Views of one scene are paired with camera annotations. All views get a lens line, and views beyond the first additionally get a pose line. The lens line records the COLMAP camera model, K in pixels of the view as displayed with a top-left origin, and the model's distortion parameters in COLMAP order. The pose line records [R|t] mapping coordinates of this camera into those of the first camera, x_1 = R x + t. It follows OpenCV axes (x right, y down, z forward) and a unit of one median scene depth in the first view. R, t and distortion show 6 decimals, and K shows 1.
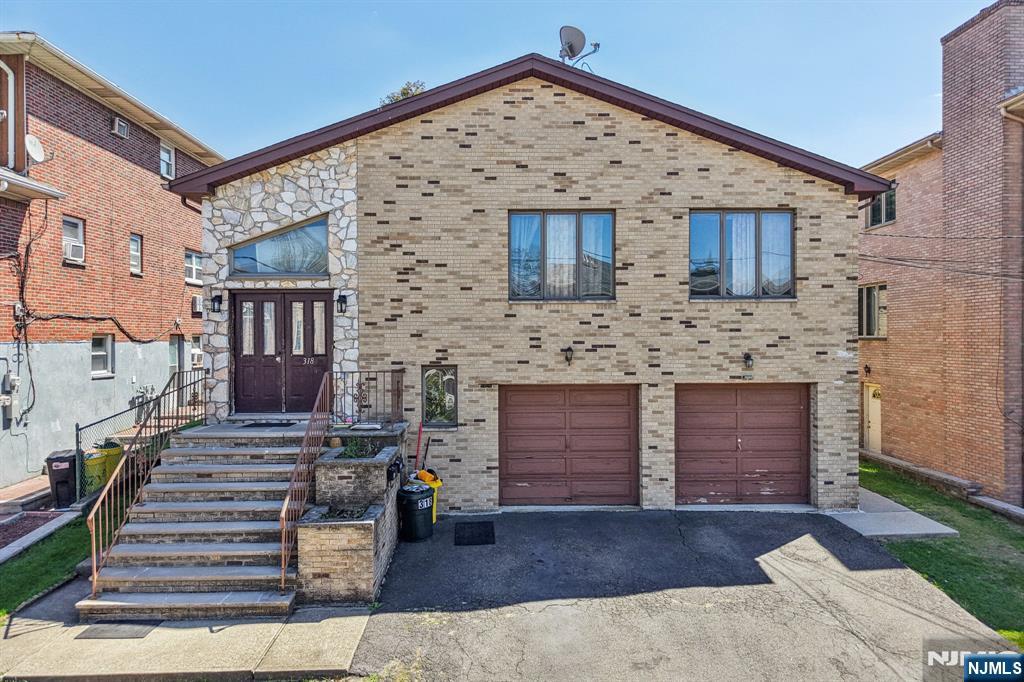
lens RADIAL K [[693.4, 0, 512.0], [0, 693.4, 341.0], [0, 0, 1]] dist [0.010988, -0.005341]
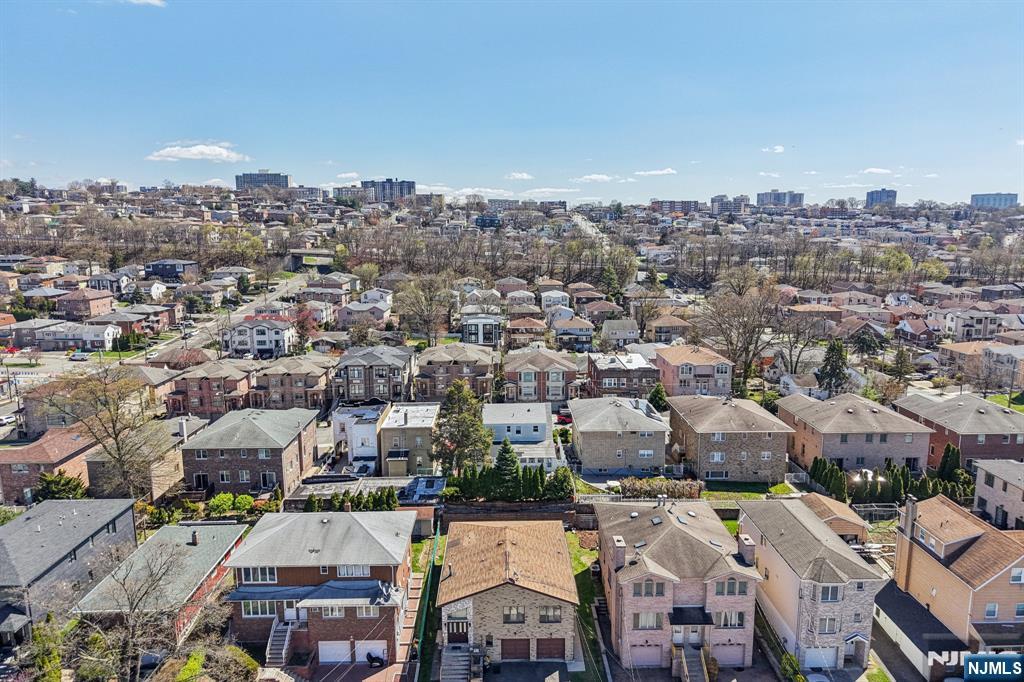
lens RADIAL K [[693.4, 0, 512.0], [0, 693.4, 341.0], [0, 0, 1]] dist [0.010988, -0.005341]
pose [[0.999993, -0.000425, -0.003793, 0.079121], [0.000998, 0.988328, 0.152340, -2.822850], [0.003684, -0.152342, 0.988321, -3.615592]]
